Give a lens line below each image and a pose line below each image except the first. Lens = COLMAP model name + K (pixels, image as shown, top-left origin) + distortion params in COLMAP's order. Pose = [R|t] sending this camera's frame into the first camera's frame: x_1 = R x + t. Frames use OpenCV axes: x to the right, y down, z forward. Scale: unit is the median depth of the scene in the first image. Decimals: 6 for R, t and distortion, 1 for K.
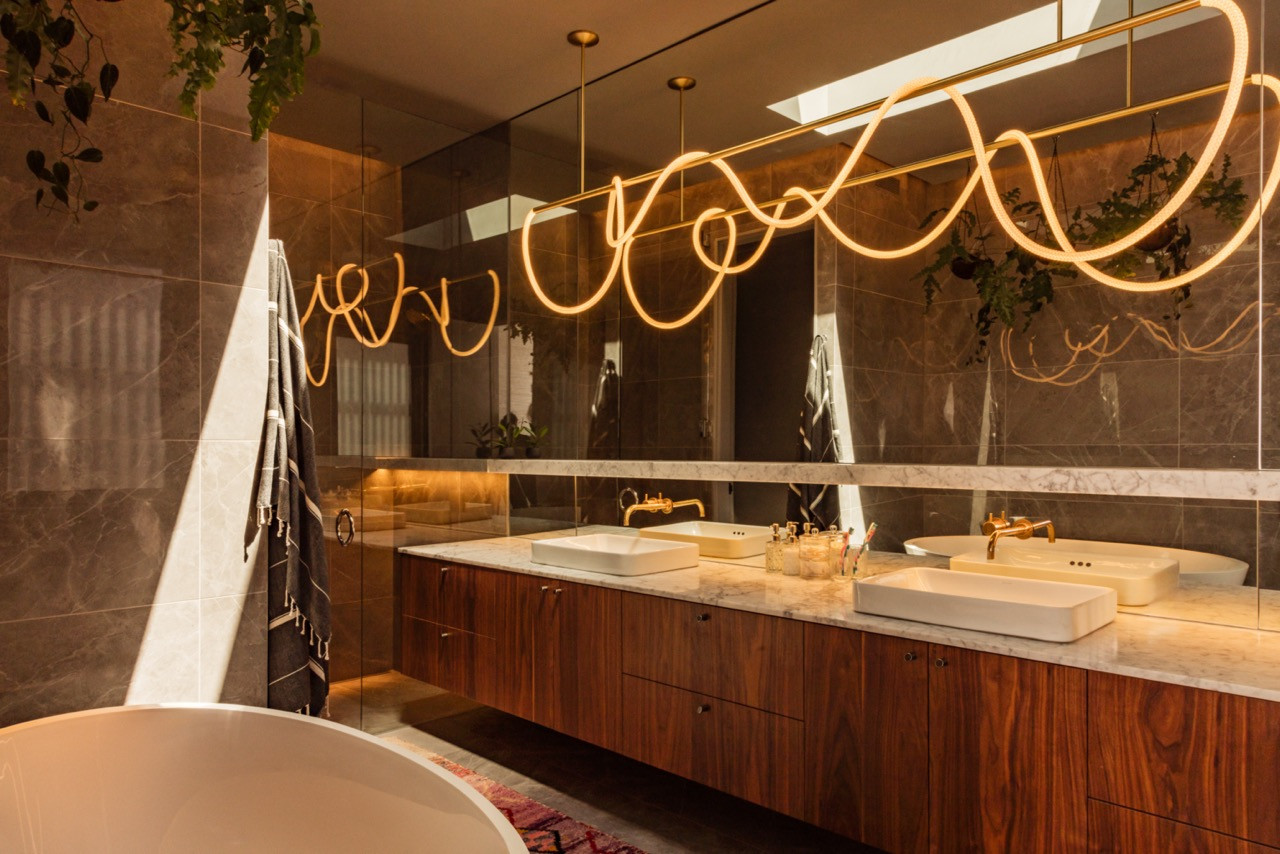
lens RADIAL K [[812.4, 0, 643.7], [0, 812.4, 436.9], [0, 0, 1]] dist [0.001870, 0.003385]
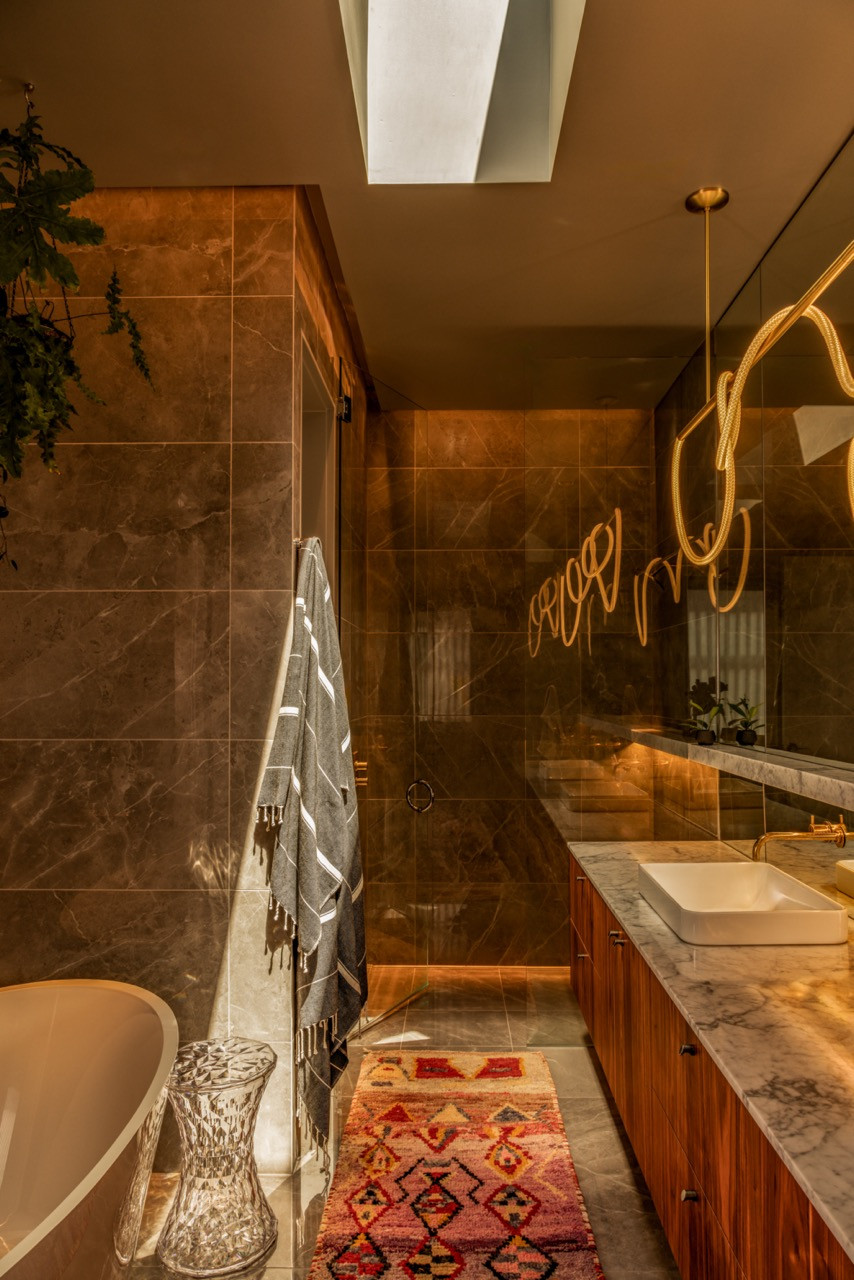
lens RADIAL K [[812.4, 0, 450.2], [0, 812.4, 657.3], [0, 0, 1]] dist [0.001870, 0.003385]
pose [[0.702138, -0.023366, -0.711658, 0.438204], [0.007413, 0.999647, -0.025508, -0.078676], [0.712003, 0.012635, 0.702063, 0.482583]]
